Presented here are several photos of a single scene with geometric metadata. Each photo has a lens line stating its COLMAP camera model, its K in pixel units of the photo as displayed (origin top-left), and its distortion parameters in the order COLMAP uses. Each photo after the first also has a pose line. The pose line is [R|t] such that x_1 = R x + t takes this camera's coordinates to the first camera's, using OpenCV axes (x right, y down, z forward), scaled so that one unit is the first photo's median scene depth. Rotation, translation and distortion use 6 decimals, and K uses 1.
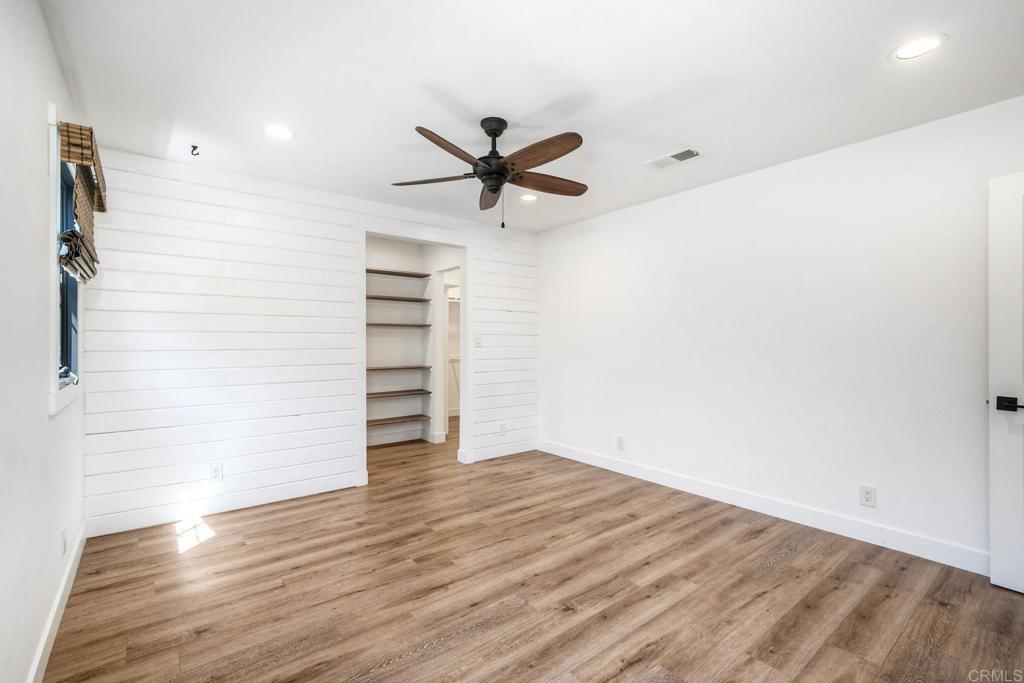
lens RADIAL K [[457.6, 0, 512.4], [0, 457.6, 342.1], [0, 0, 1]] dist [0.000326, 0.001748]
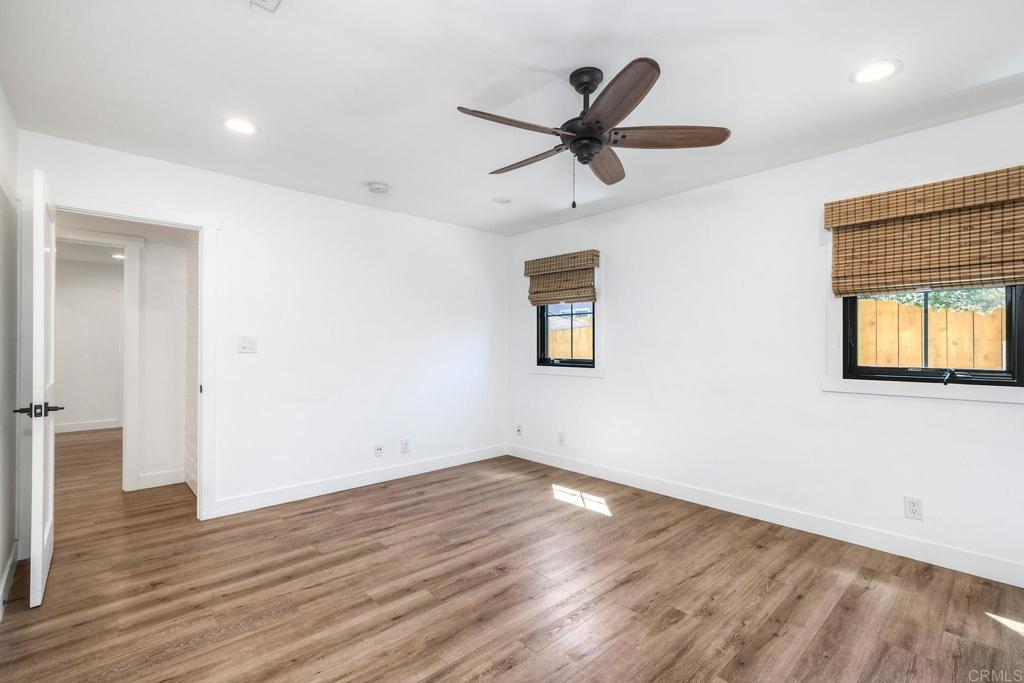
lens RADIAL K [[457.6, 0, 511.5], [0, 457.6, 343.1], [0, 0, 1]] dist [0.000326, 0.001748]
pose [[-0.997779, -0.000929, -0.066612, 0.158884], [-0.000455, 0.999974, -0.007139, 0.005025], [0.066617, -0.007093, -0.997753, 1.981824]]
